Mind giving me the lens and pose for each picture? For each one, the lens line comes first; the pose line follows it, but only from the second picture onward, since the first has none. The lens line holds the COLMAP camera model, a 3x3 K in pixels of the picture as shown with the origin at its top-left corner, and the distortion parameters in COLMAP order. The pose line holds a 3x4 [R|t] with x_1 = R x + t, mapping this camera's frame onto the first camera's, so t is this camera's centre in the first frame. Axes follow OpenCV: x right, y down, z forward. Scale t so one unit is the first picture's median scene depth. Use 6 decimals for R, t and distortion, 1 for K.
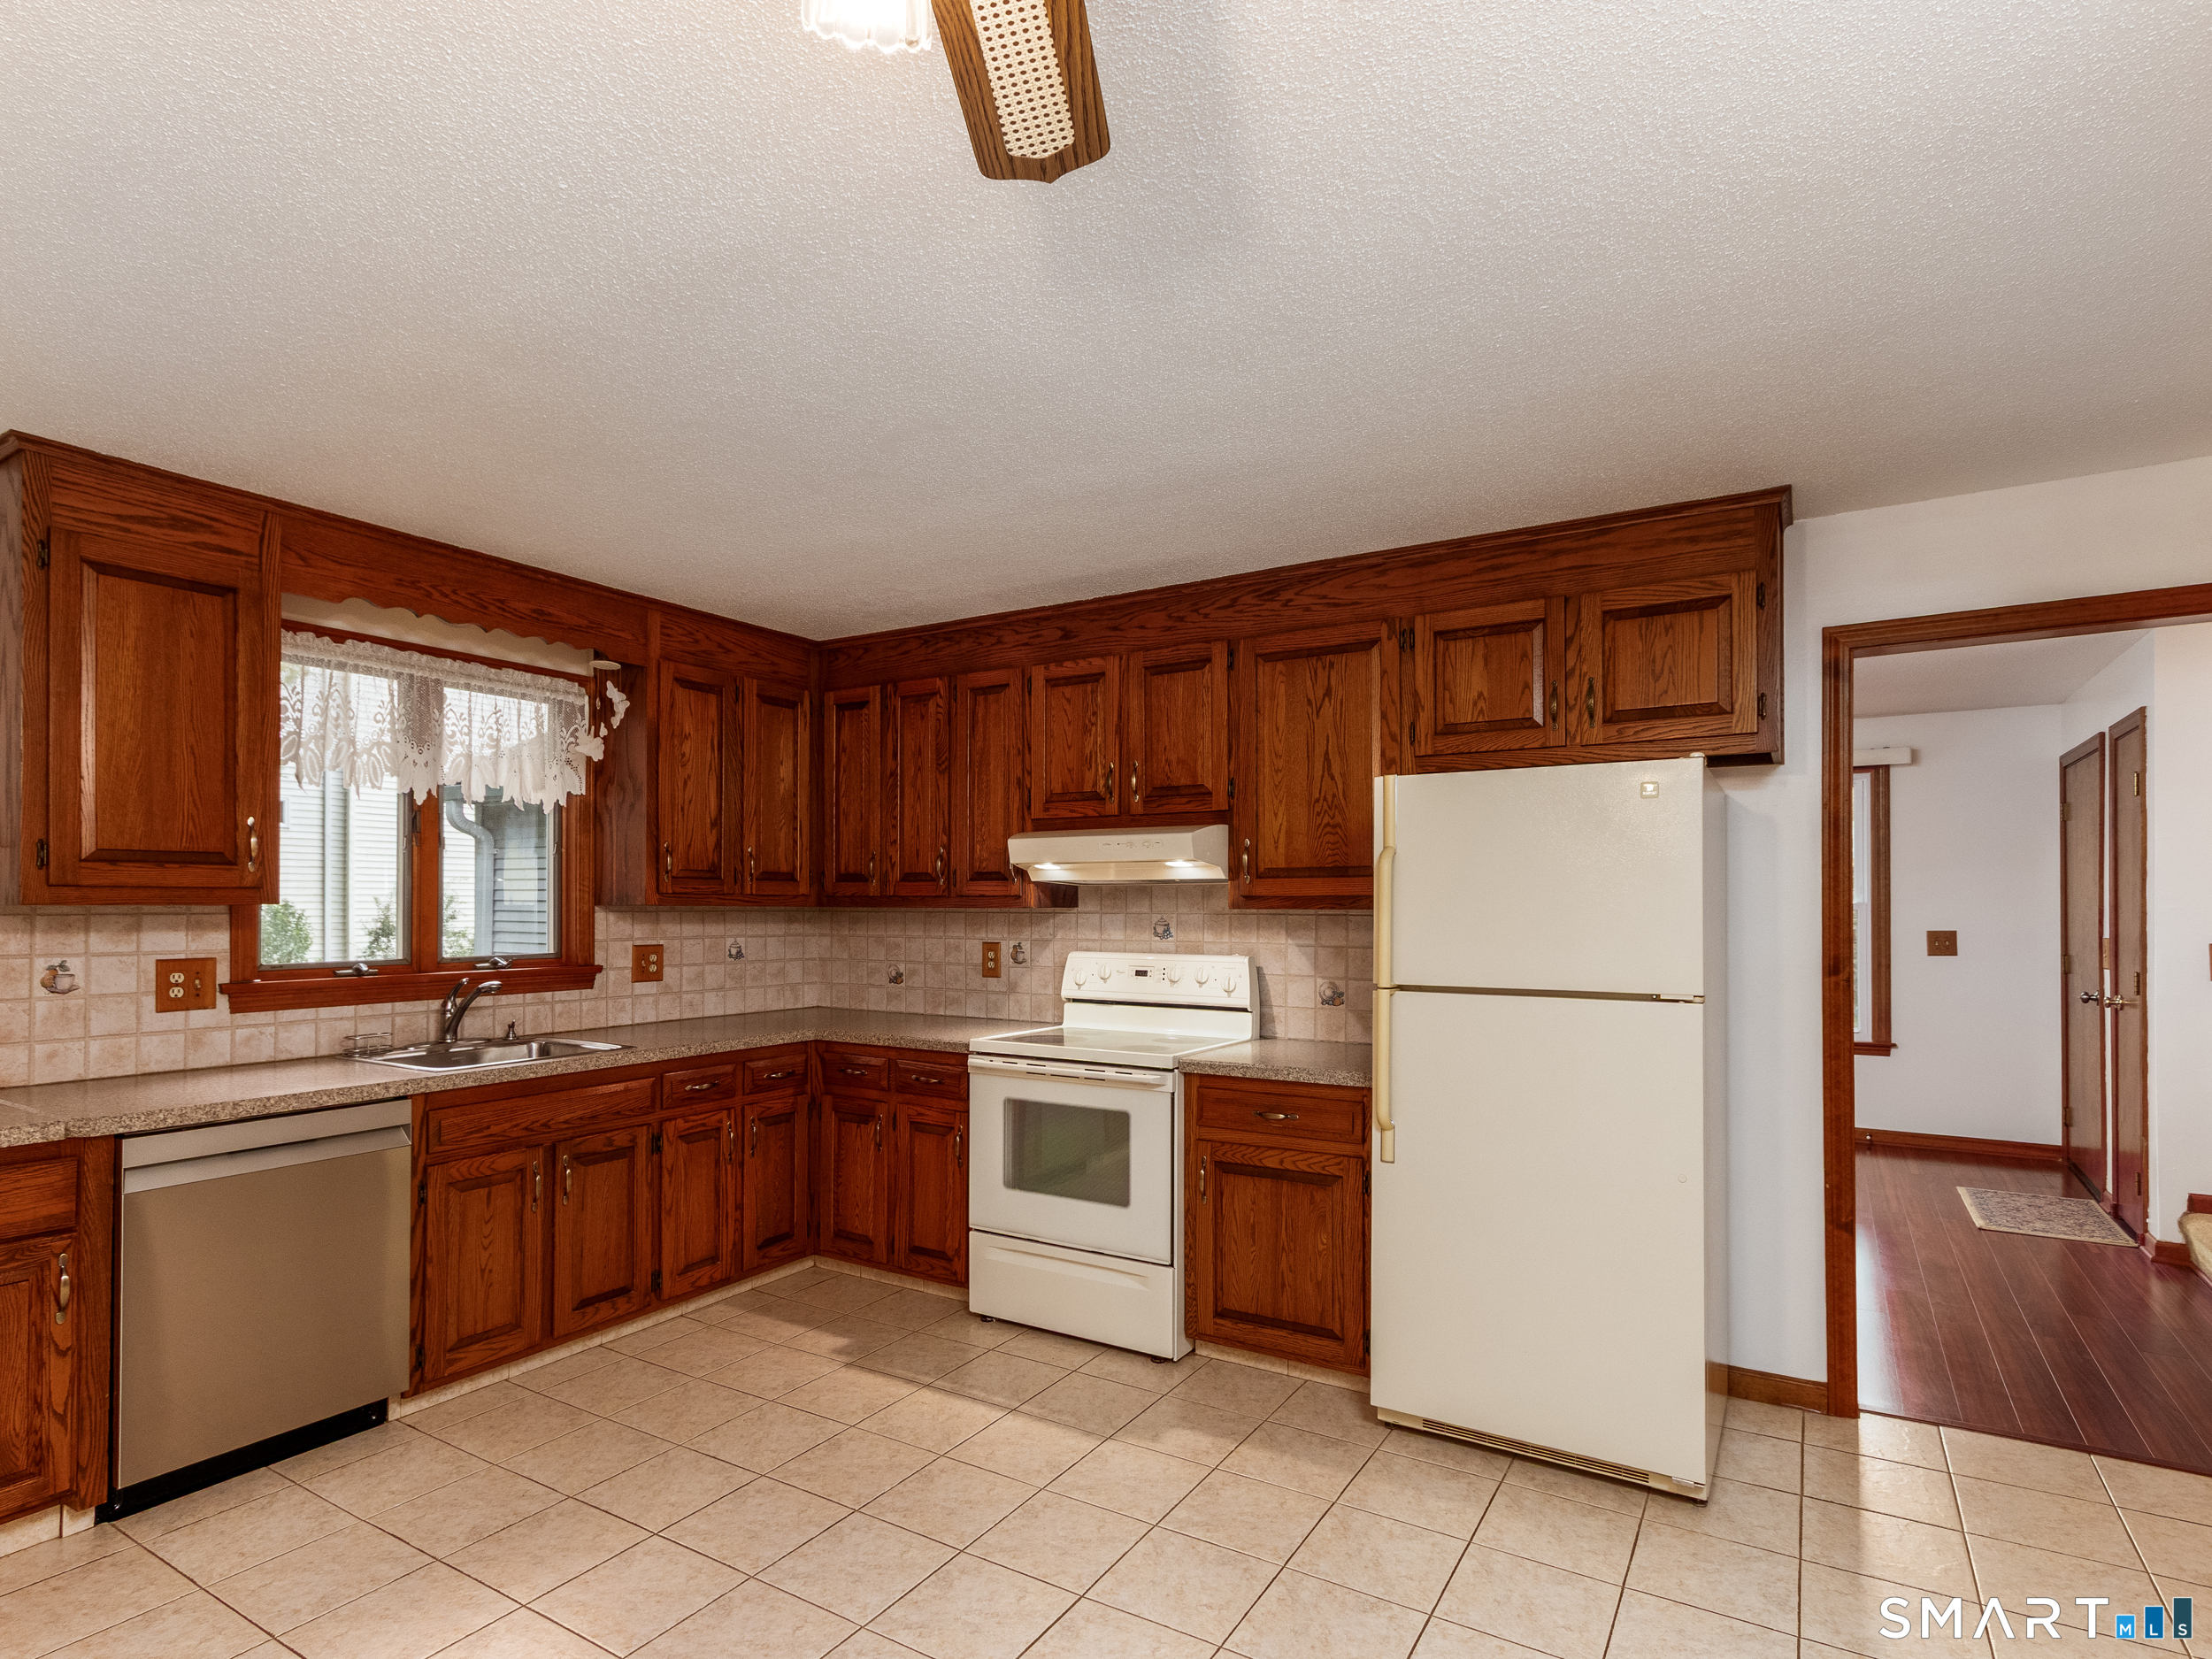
lens RADIAL K [[1152.9, 0, 1091.5], [0, 1152.9, 894.4], [0, 0, 1]] dist [0.000046, 0.000566]
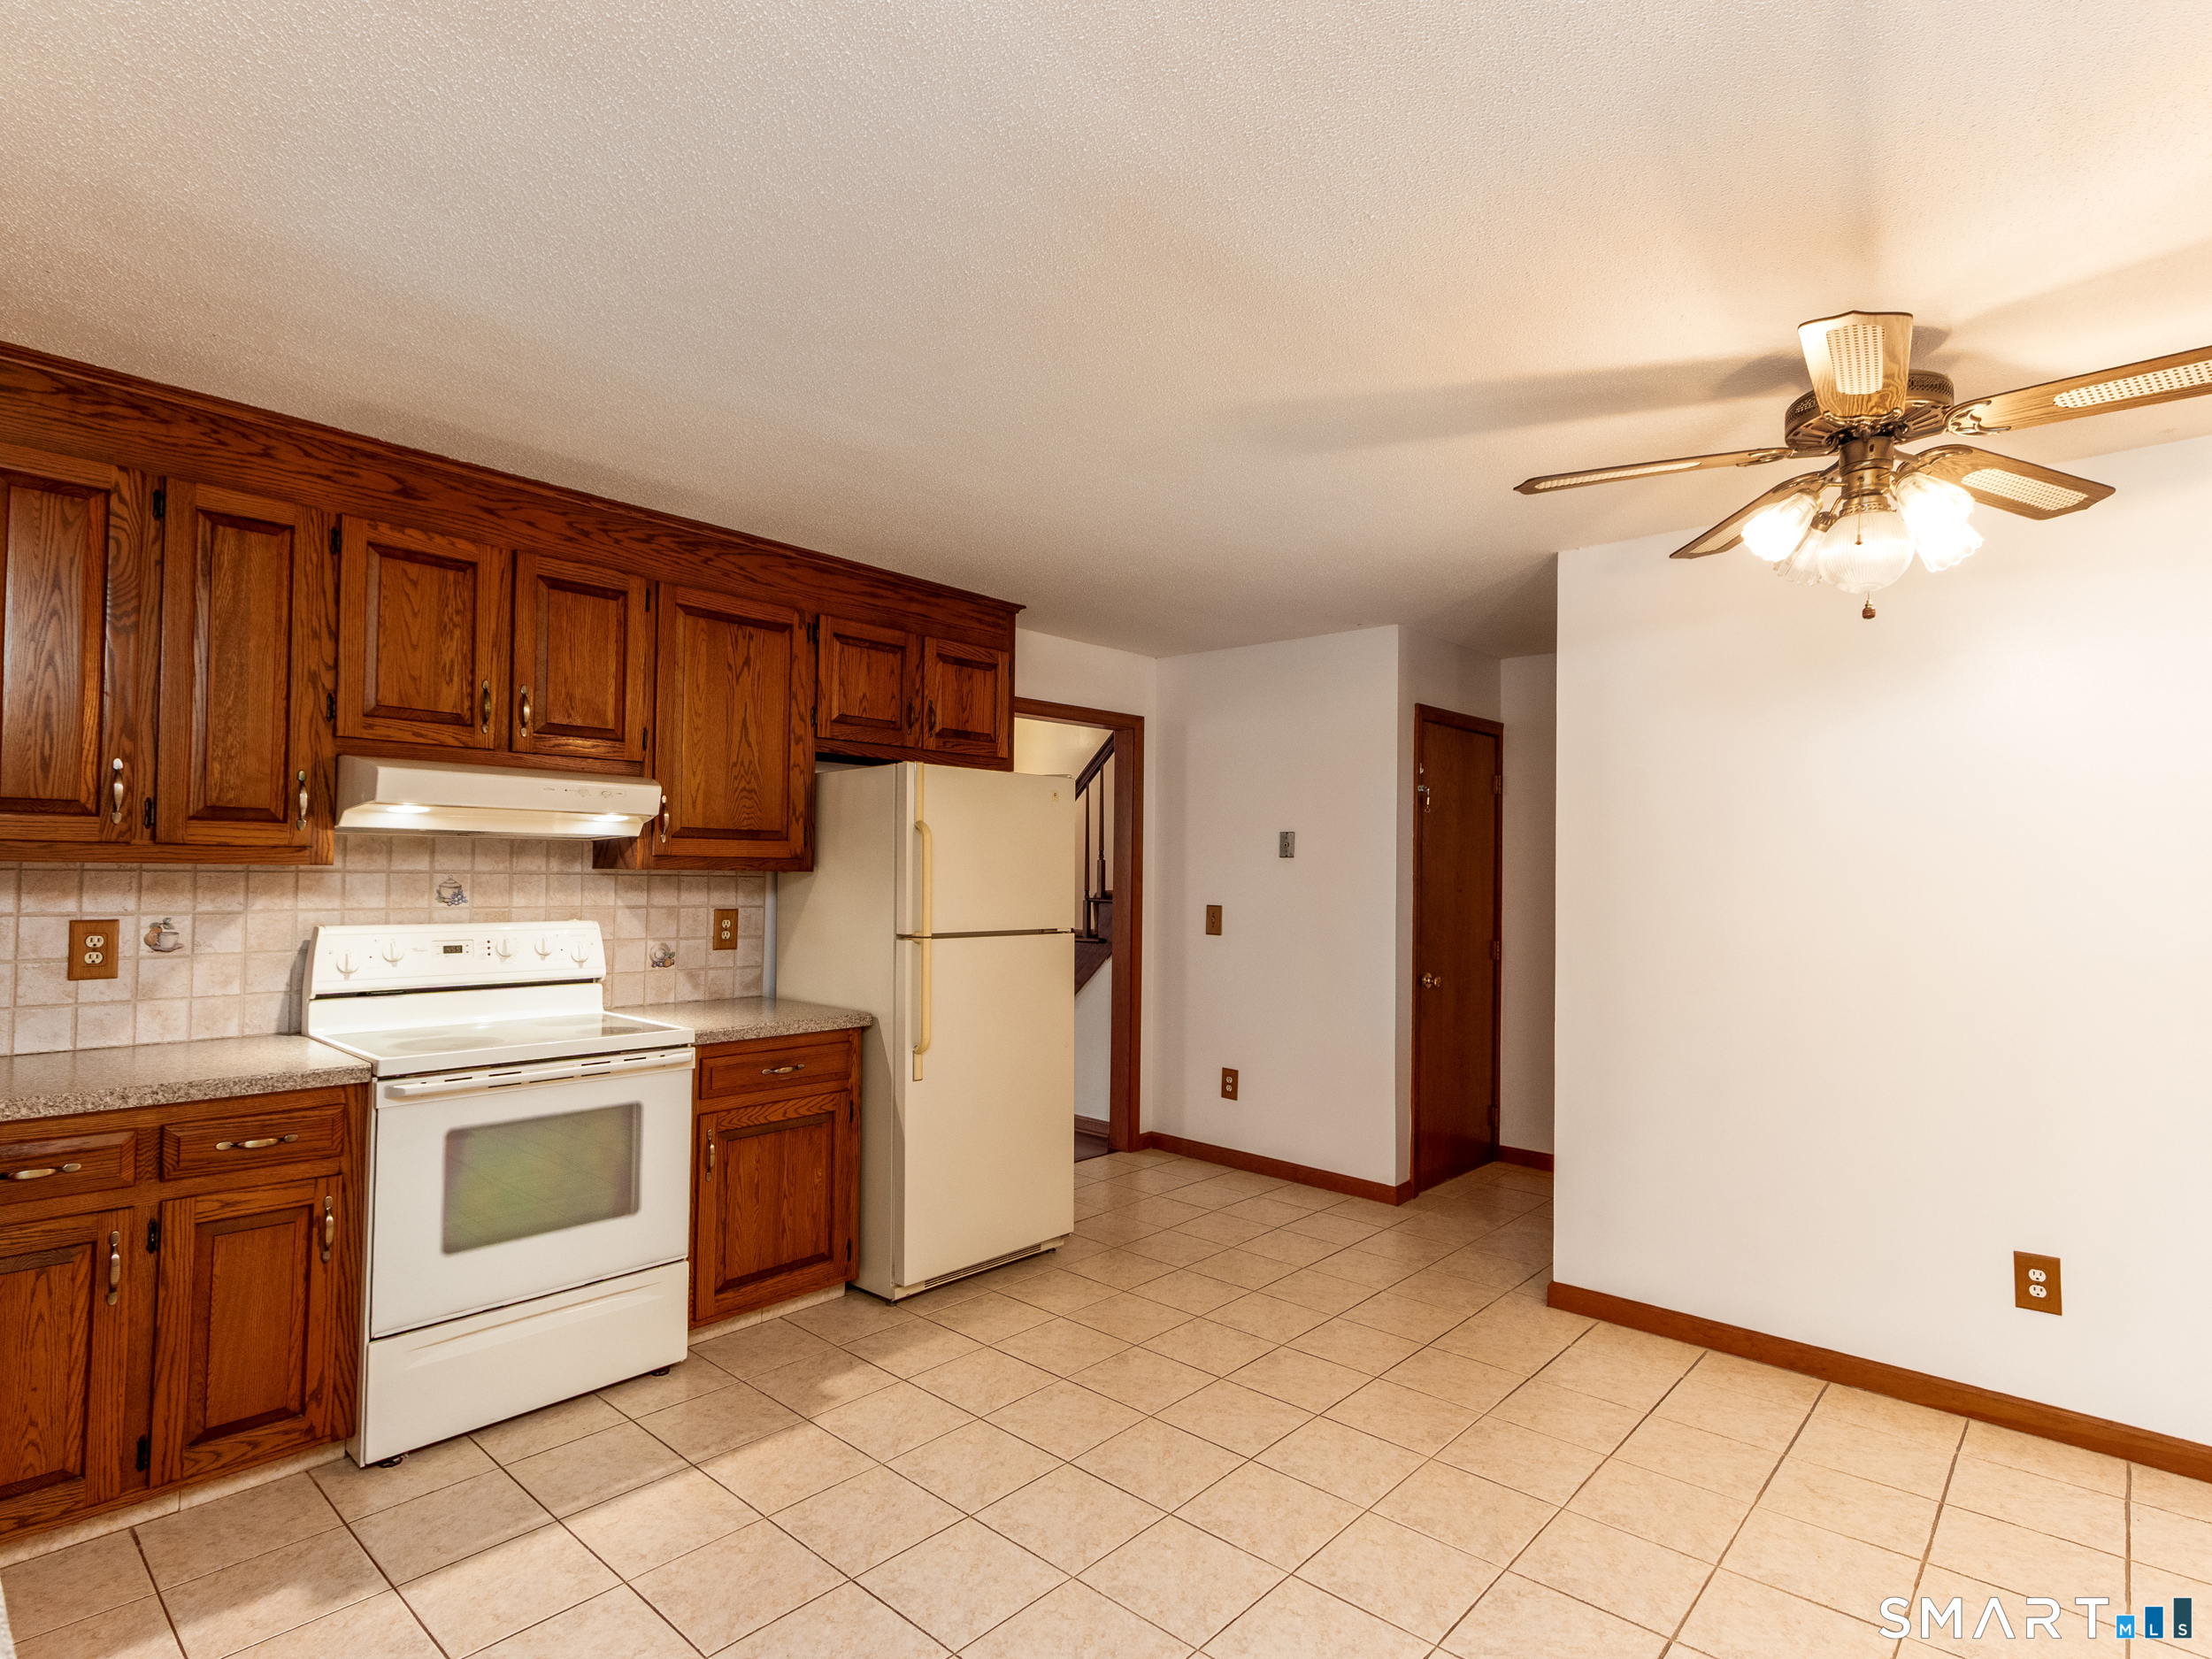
lens RADIAL K [[1131.5, 0, 1095.5], [0, 1131.5, 848.9], [0, 0, 1]] dist [0.008491, -0.005301]
pose [[0.180662, 0.020576, 0.983330, -0.705601], [-0.023538, 0.999585, -0.016592, 0.002845], [-0.983264, -0.020148, 0.181072, 0.478754]]
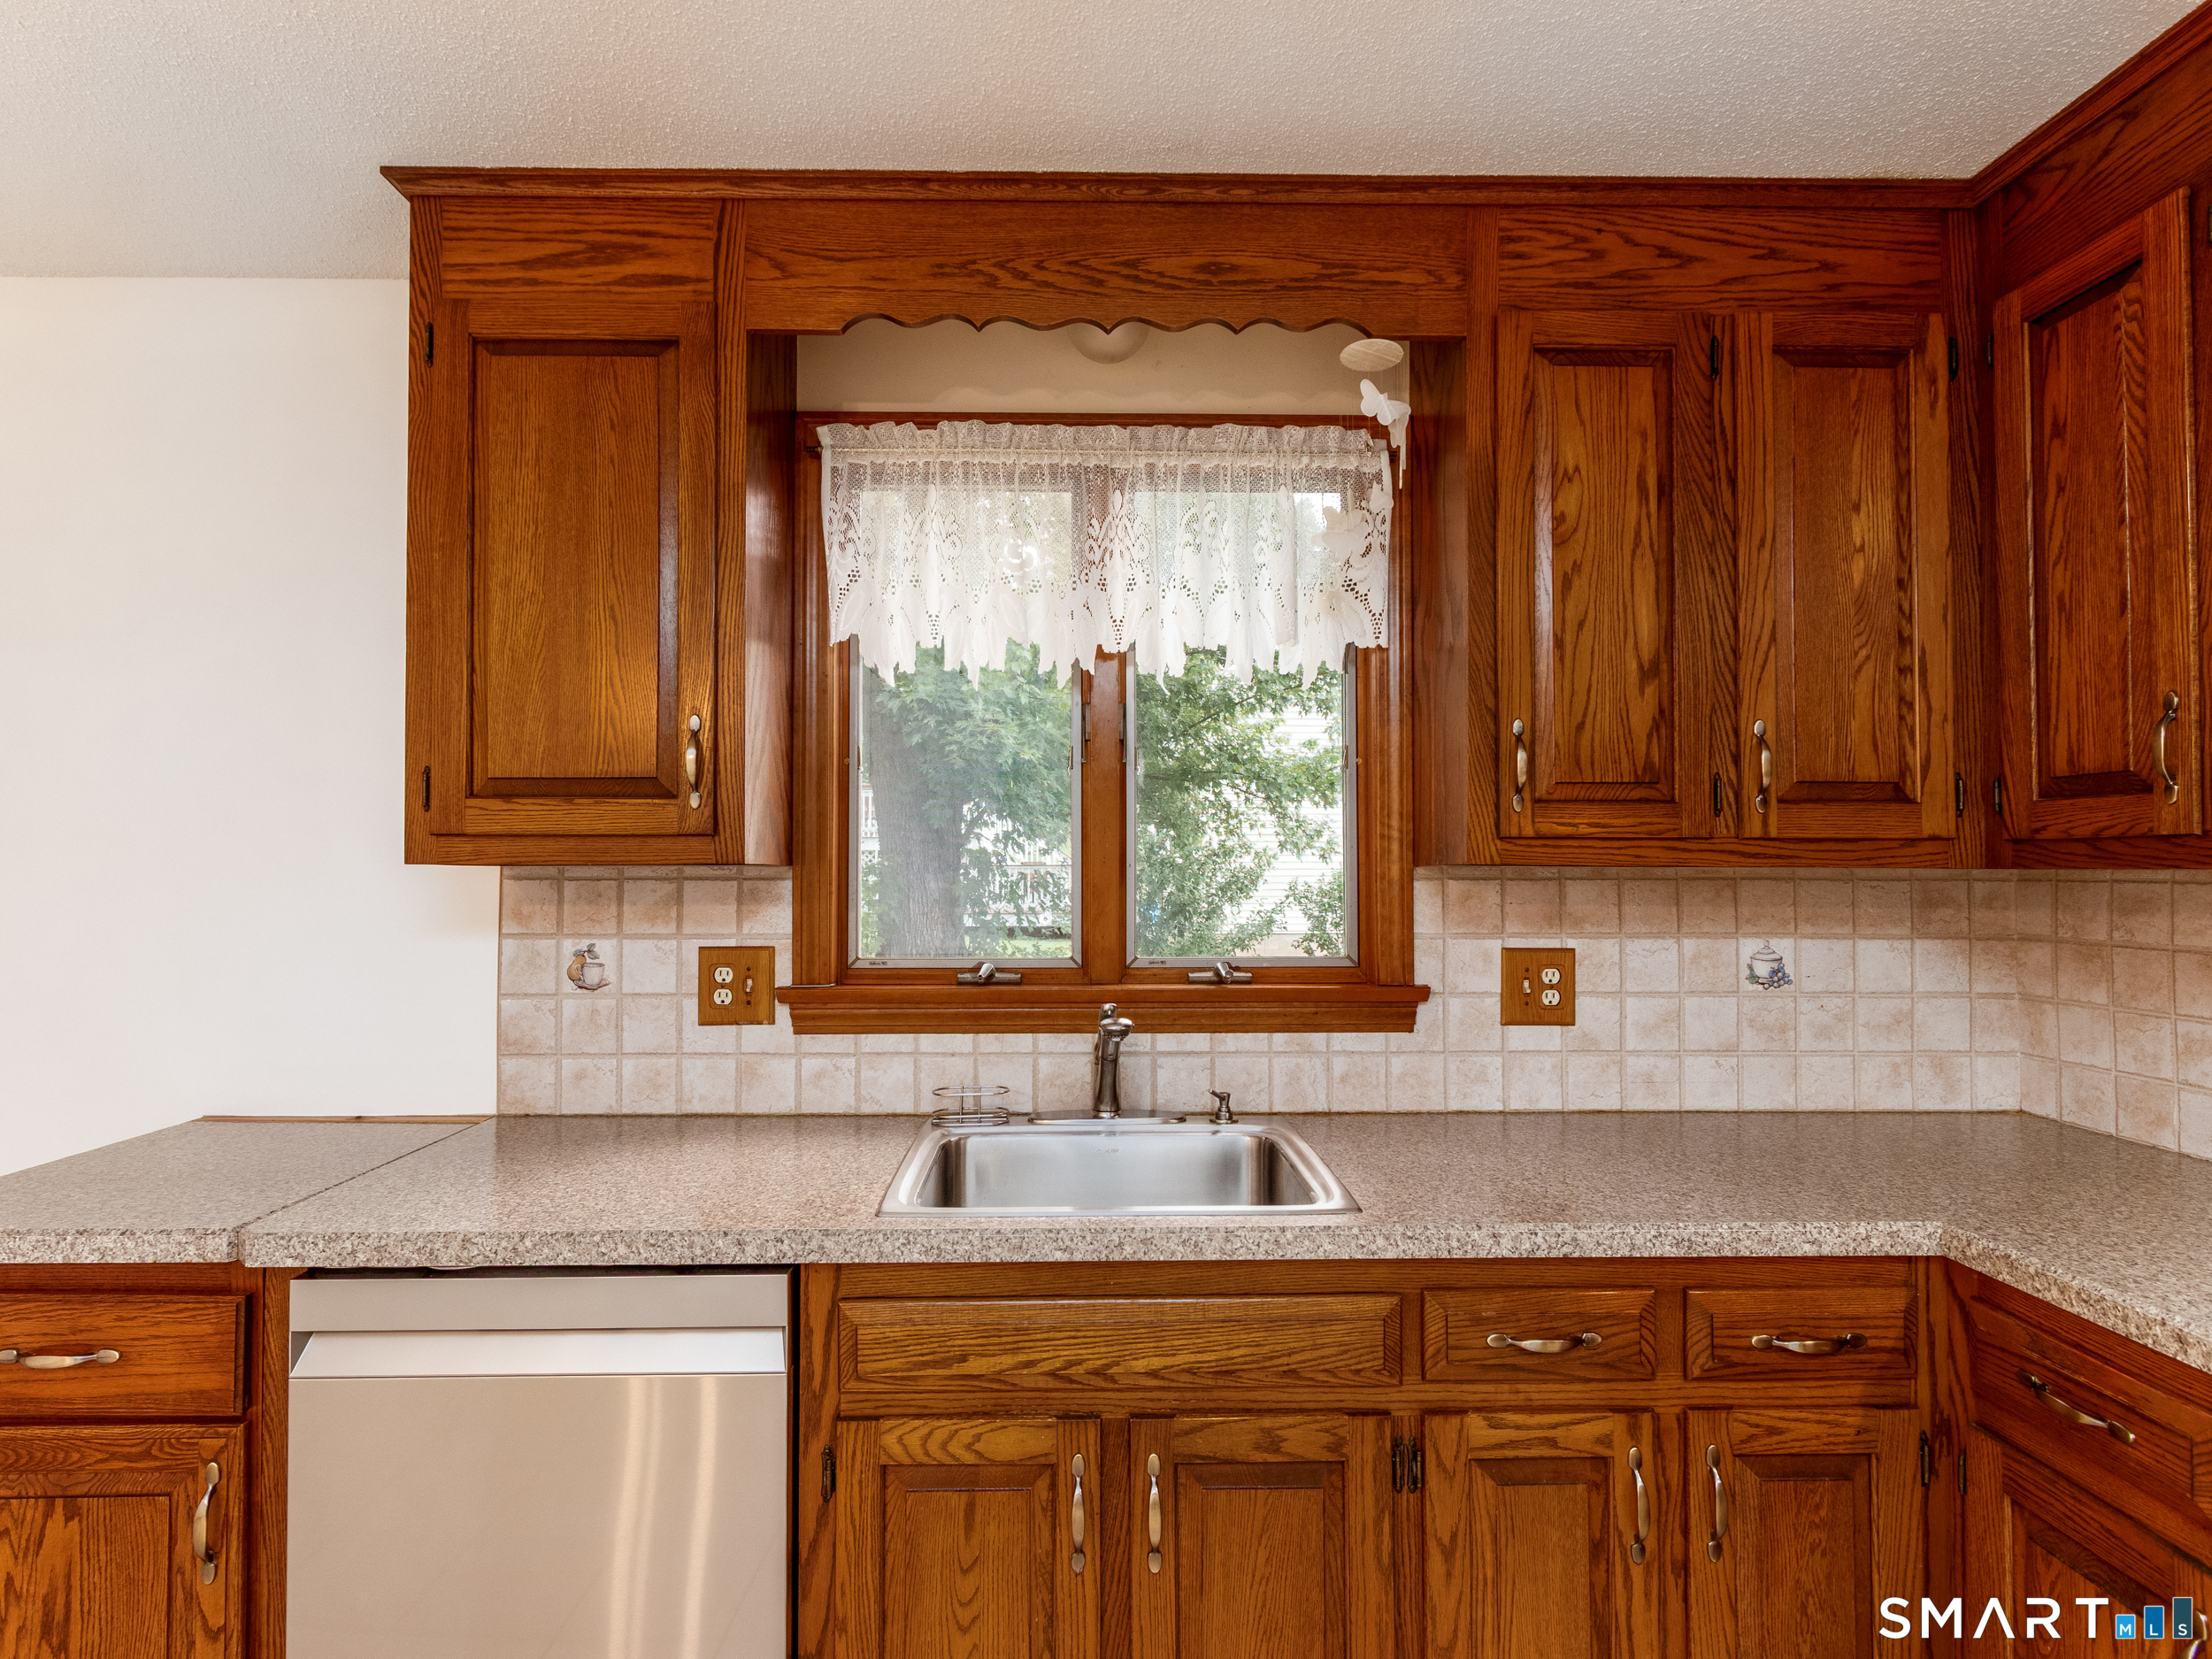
lens RADIAL K [[1131.5, 0, 1095.5], [0, 1131.5, 848.9], [0, 0, 1]] dist [0.008491, -0.005301]
pose [[0.547757, -0.018338, -0.836436, -0.105850], [0.008408, 0.999830, -0.016414, 0.010099], [0.836595, 0.001959, 0.547818, 0.689604]]
